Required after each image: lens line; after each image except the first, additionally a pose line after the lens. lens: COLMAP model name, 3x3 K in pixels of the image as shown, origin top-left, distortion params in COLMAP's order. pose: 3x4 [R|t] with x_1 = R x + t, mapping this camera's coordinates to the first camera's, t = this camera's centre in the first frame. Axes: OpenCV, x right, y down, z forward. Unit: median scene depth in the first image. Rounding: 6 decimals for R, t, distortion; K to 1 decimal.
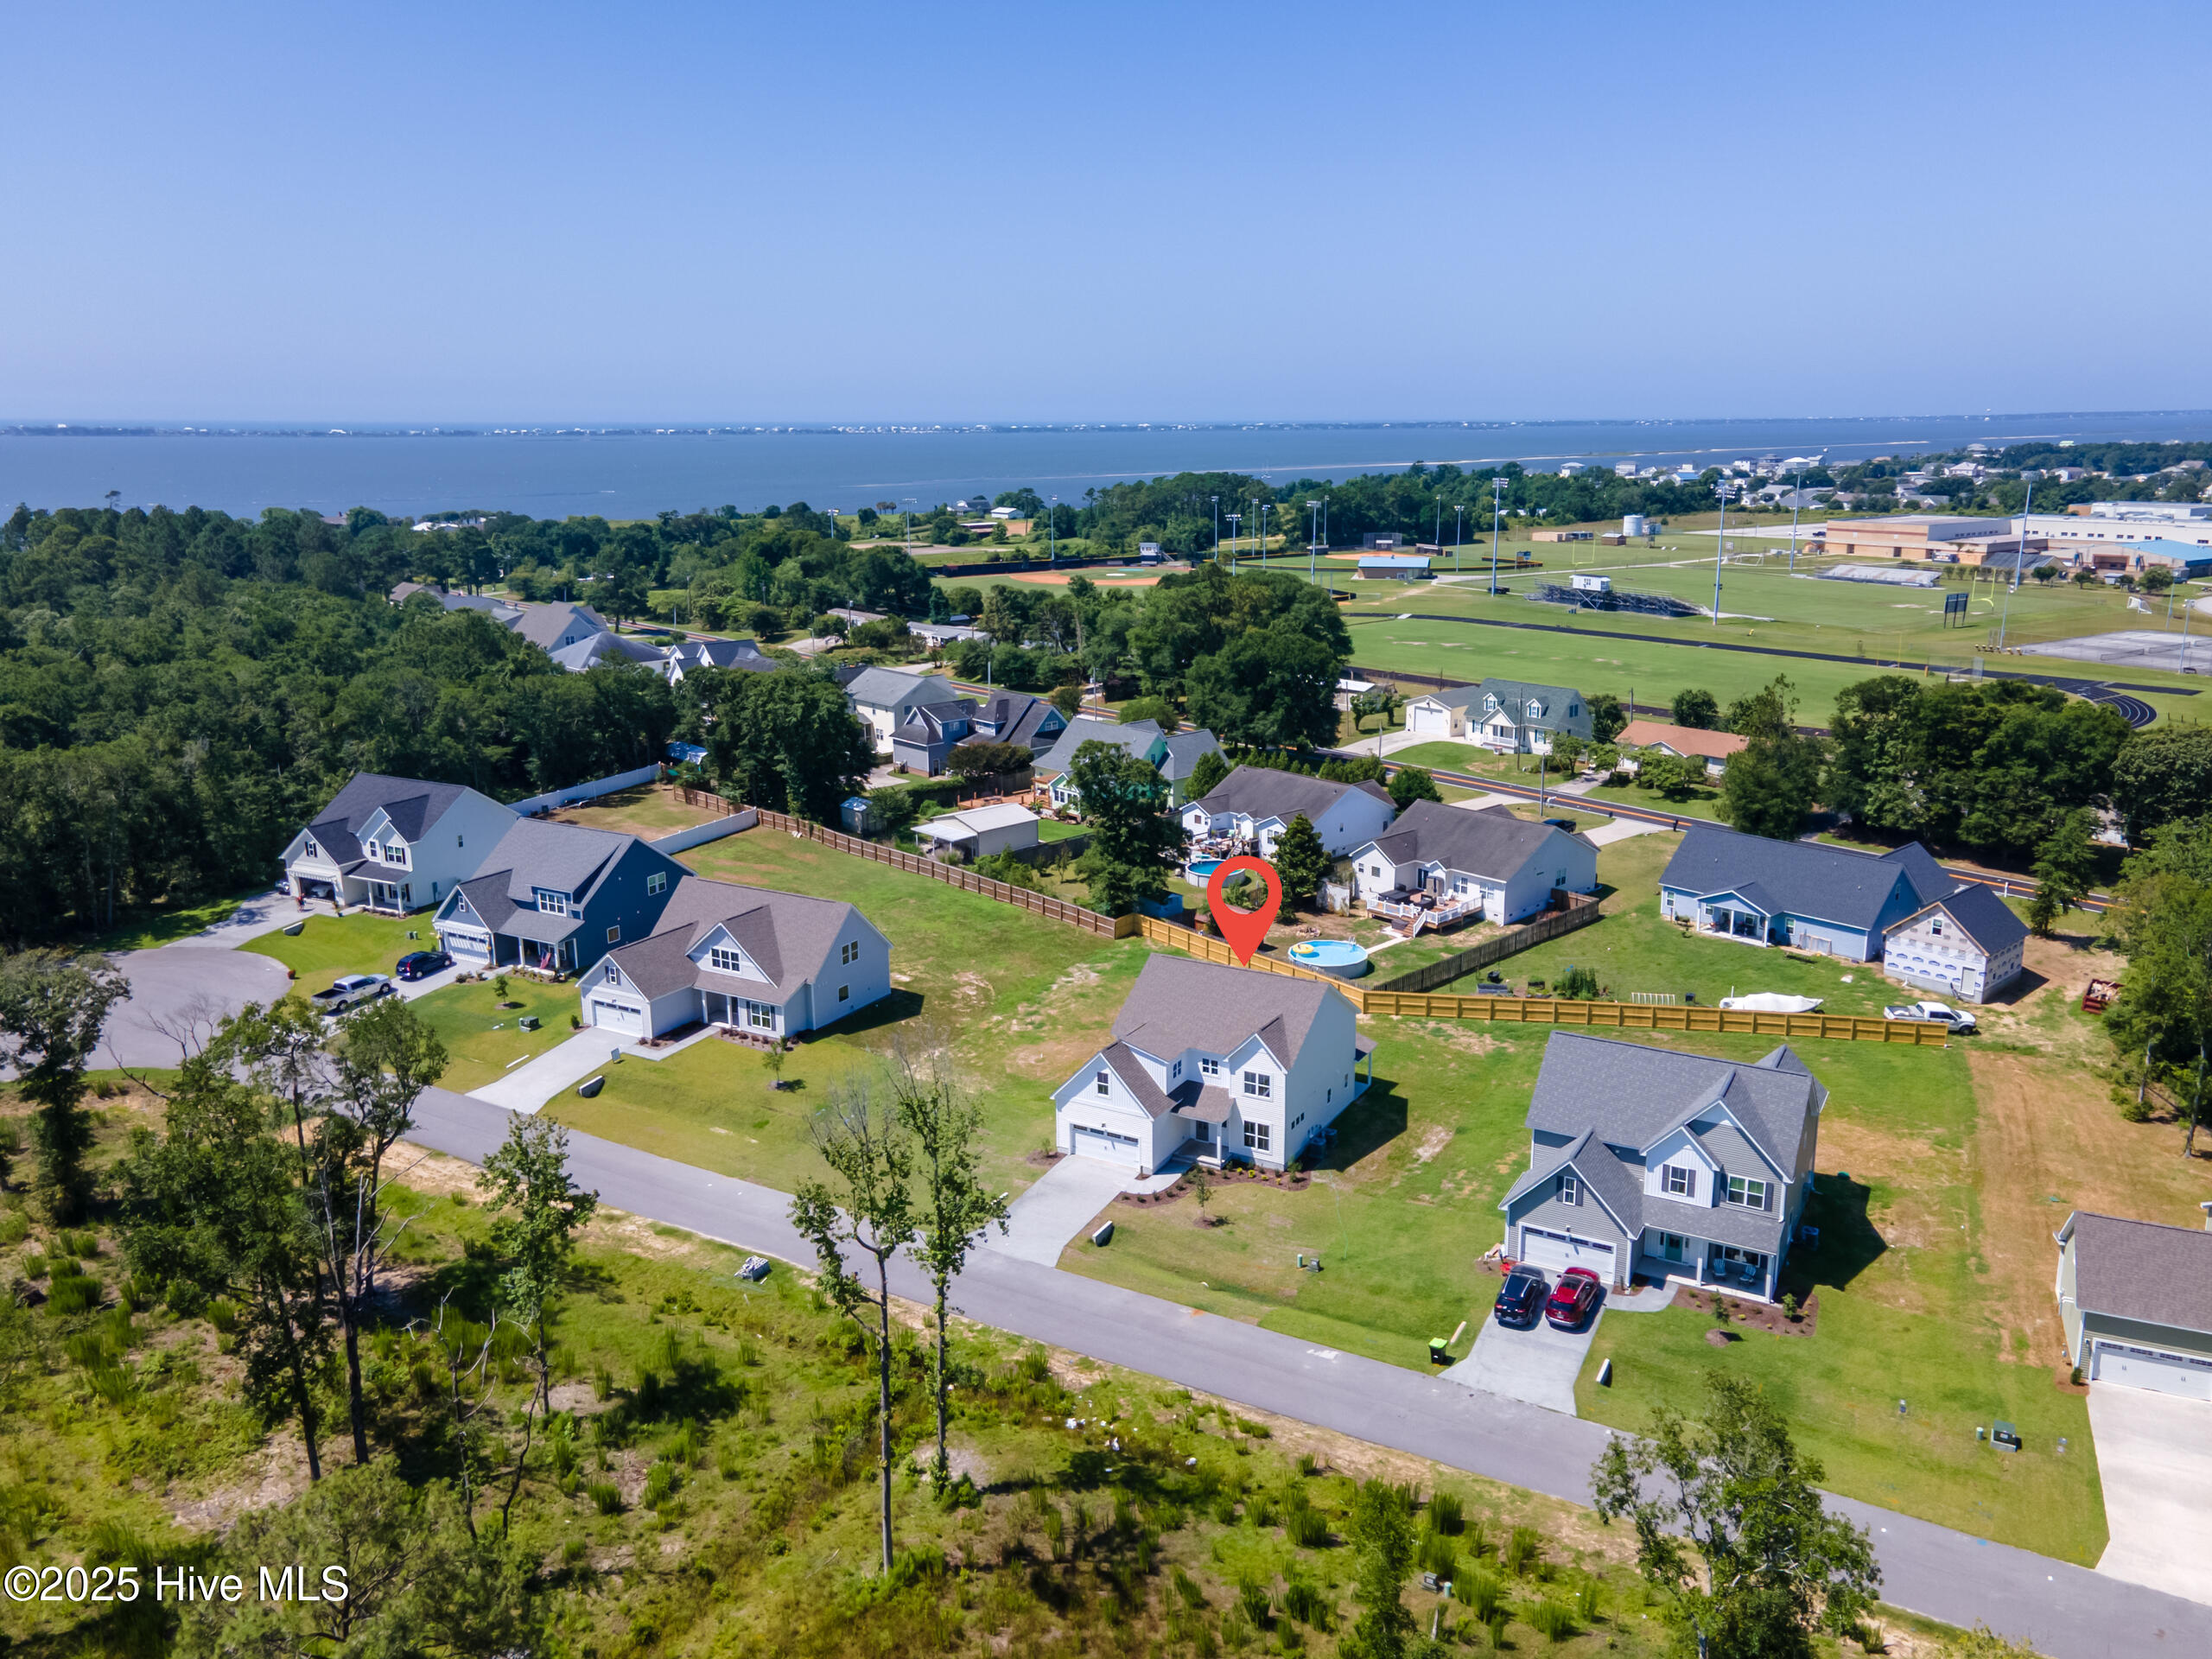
lens RADIAL K [[1718.3, 0, 1142.0], [0, 1718.3, 825.6], [0, 0, 1]] dist [0.052769, -0.000766]
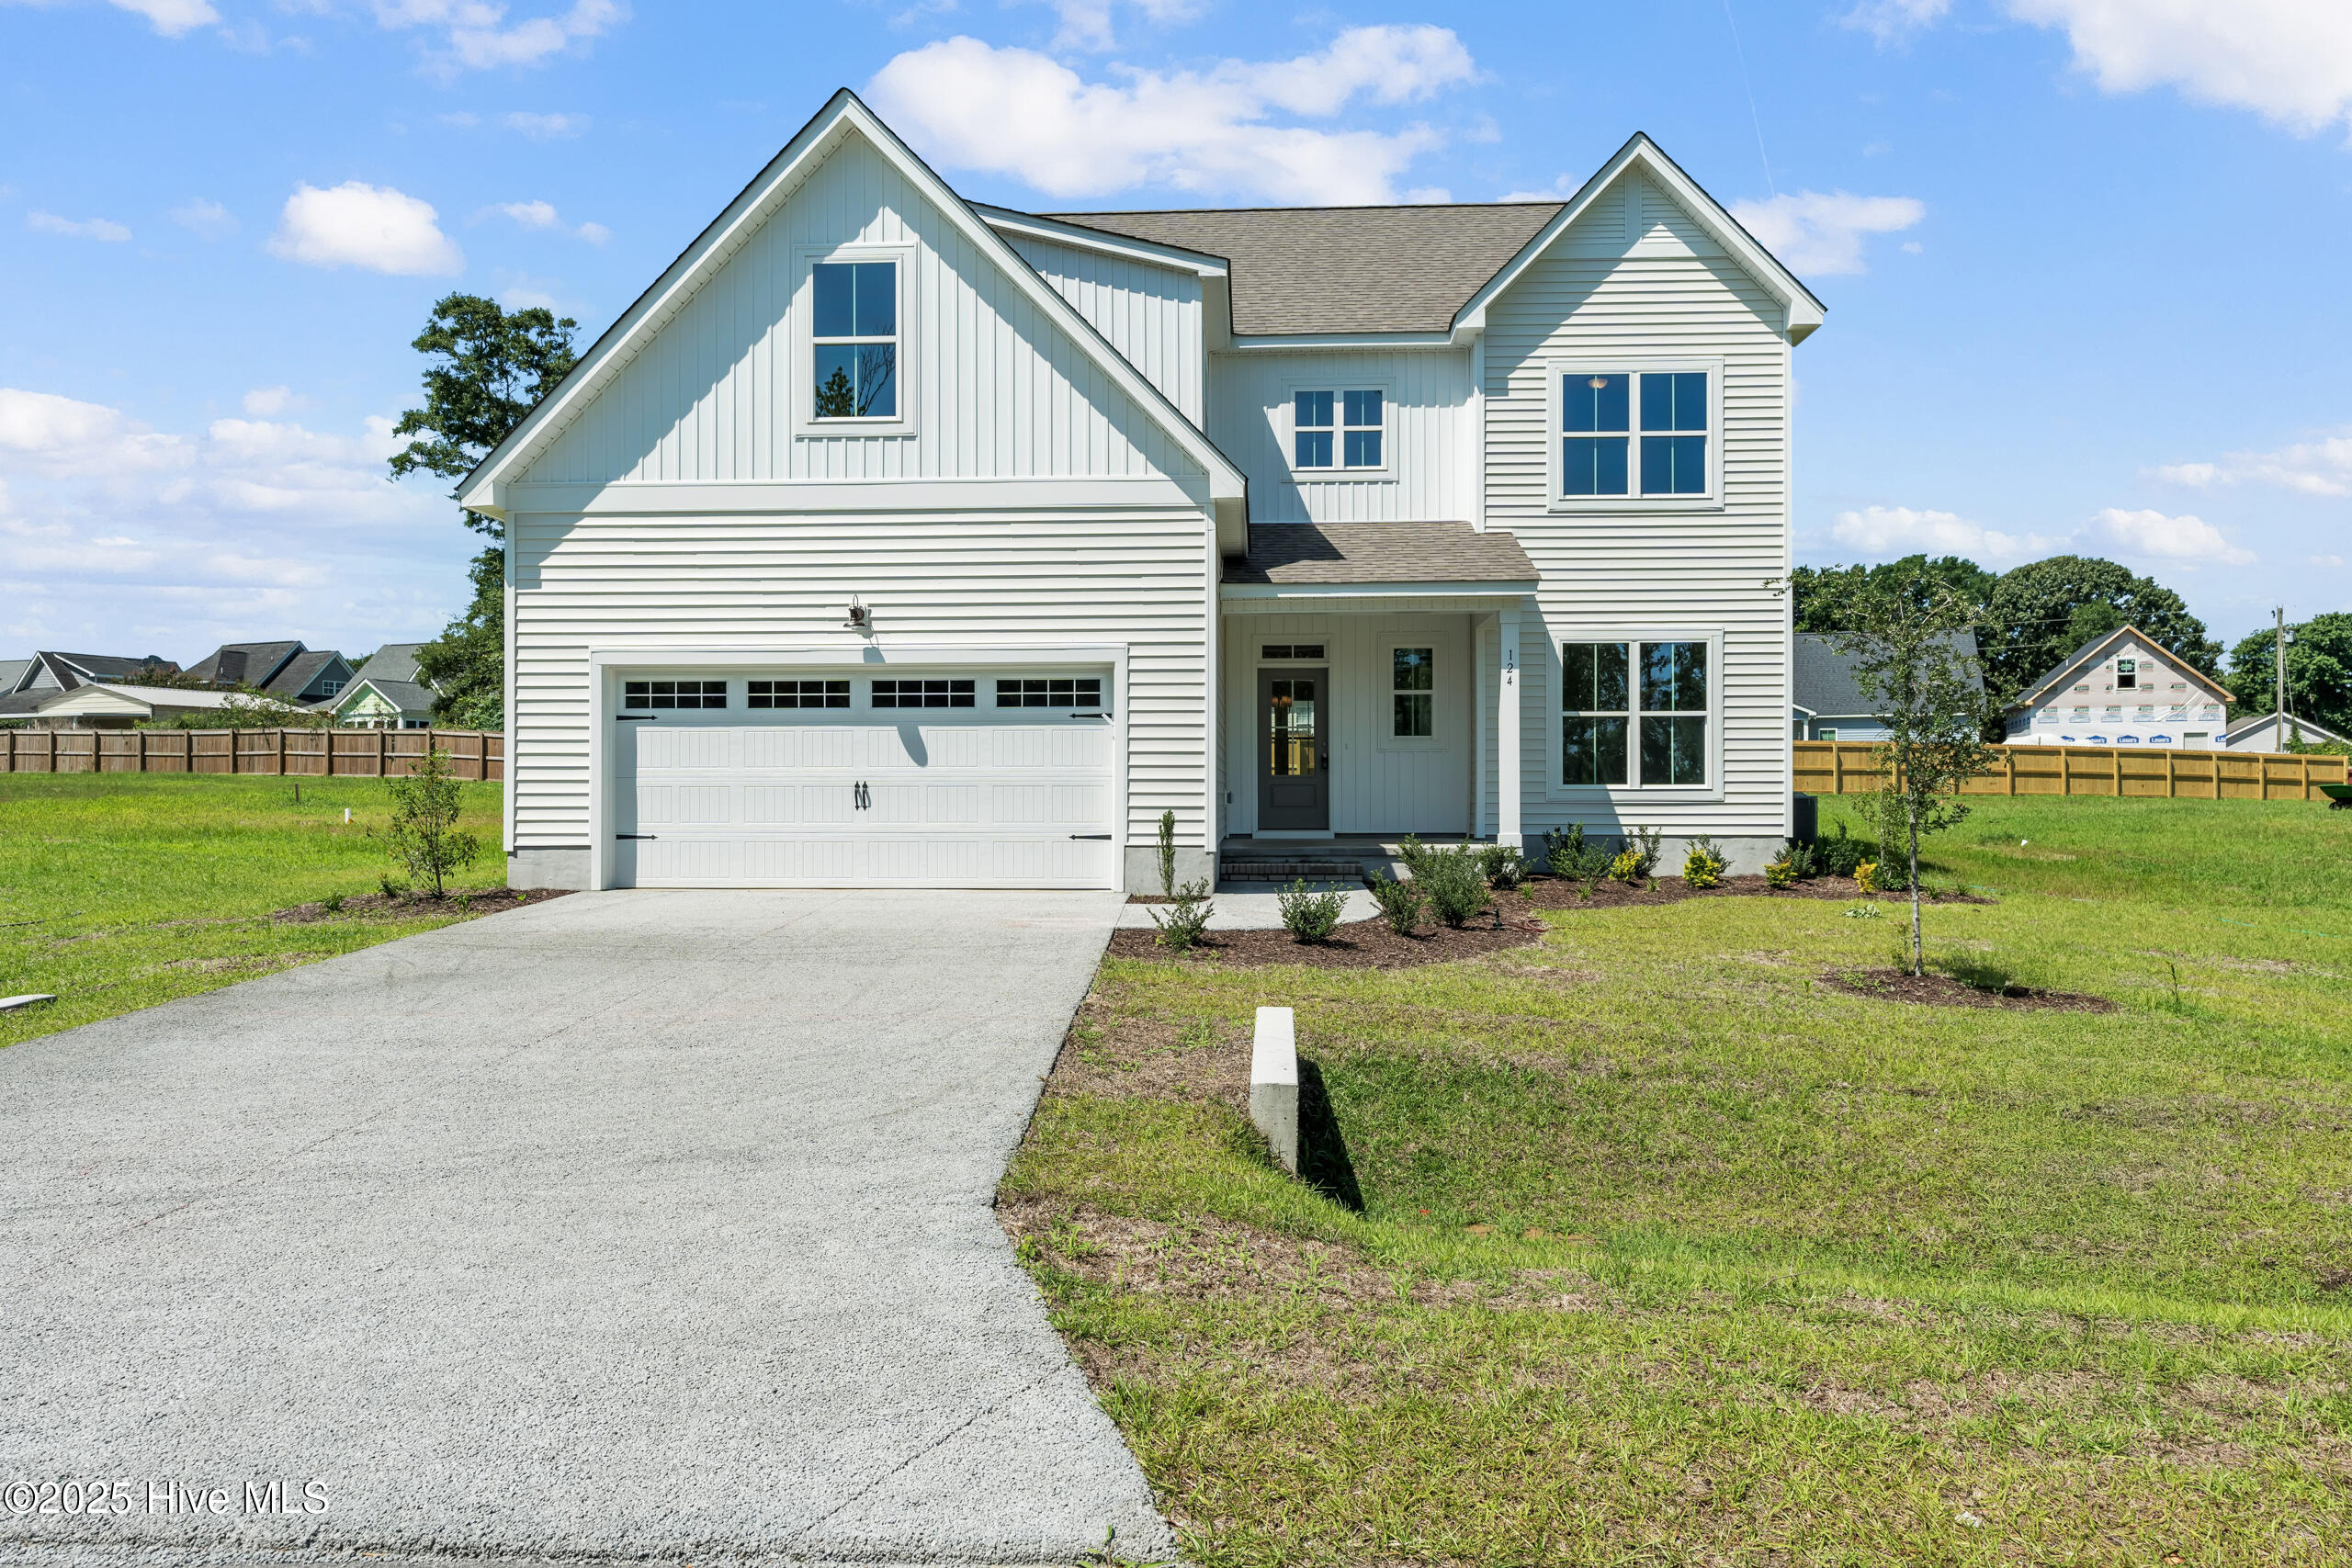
lens RADIAL K [[1568.8, 0, 1189.0], [0, 1568.8, 784.6], [0, 0, 1]] dist [-0.004815, 0.000572]
pose [[0.895679, 0.009403, 0.444601, -0.057565], [0.101999, 0.968778, -0.225975, 0.221297], [-0.432845, 0.247750, 0.866756, 0.862627]]
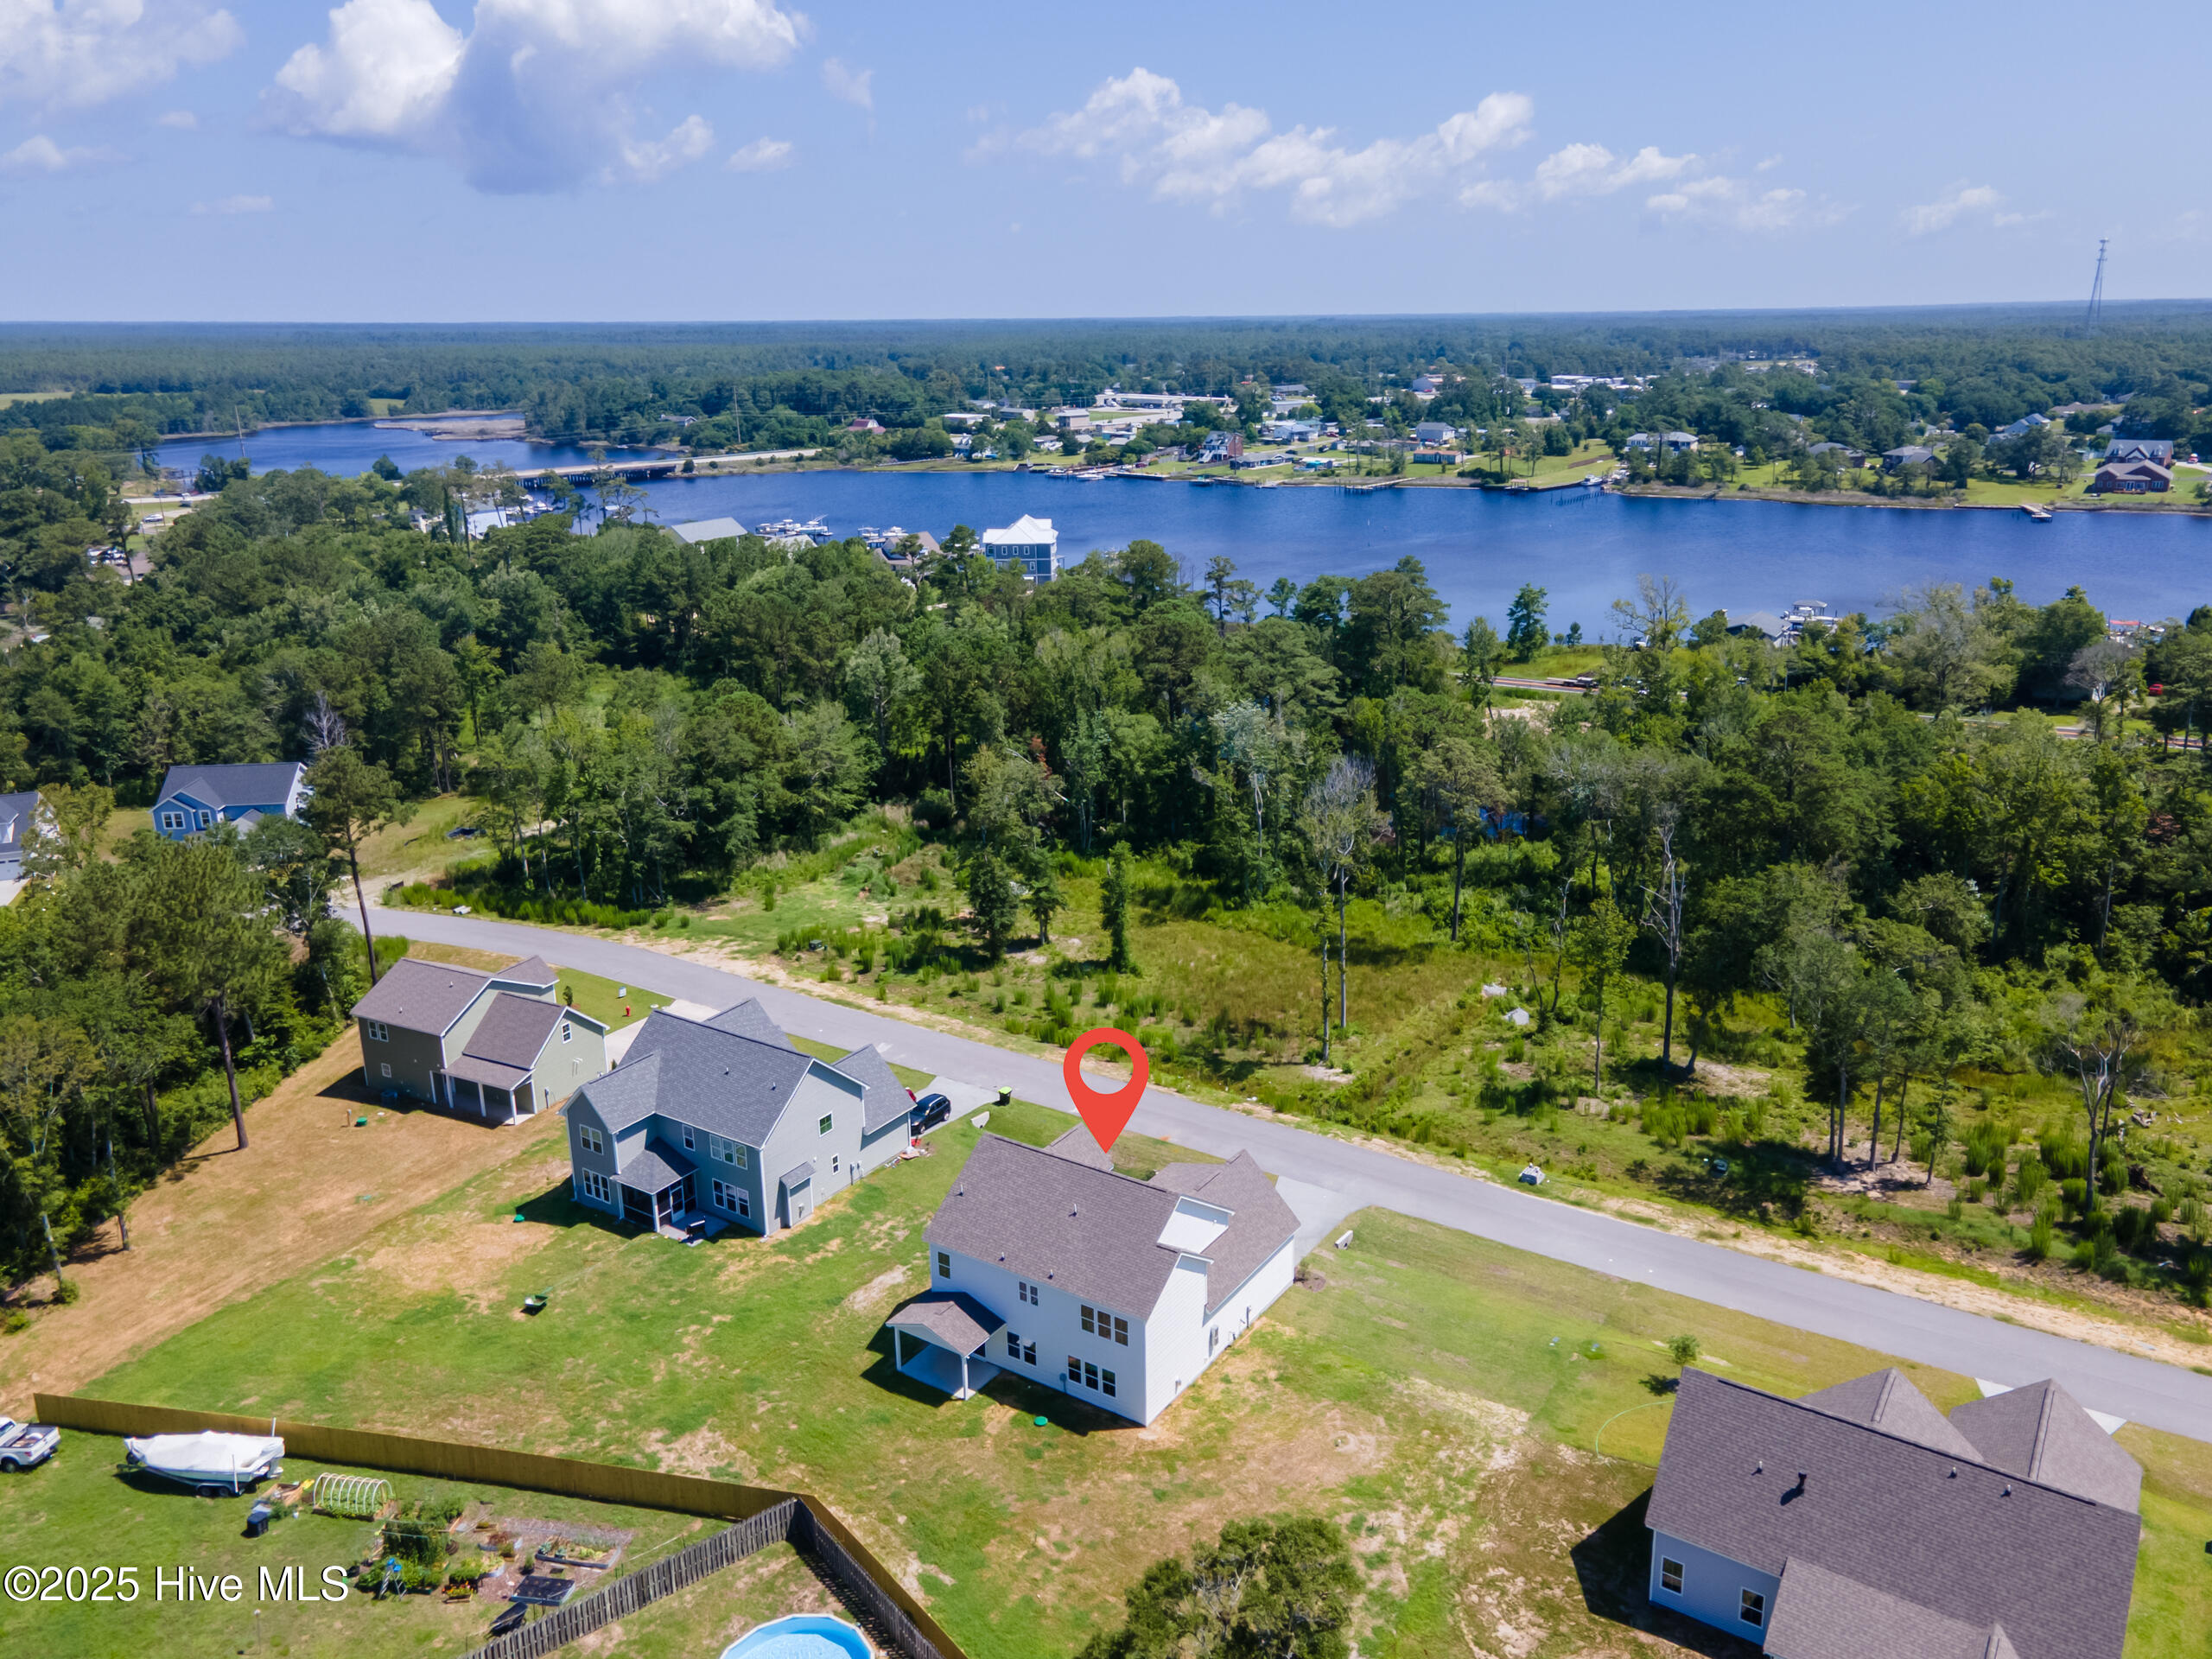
lens RADIAL K [[1651.3, 0, 1106.0], [0, 1651.3, 829.5], [0, 0, 1]] dist [0.037861, -0.000146]
pose [[-0.996592, -0.002338, 0.082461, -0.021907], [0.040044, 0.860223, 0.508343, -0.478804], [-0.072124, 0.509912, -0.857198, 1.665221]]
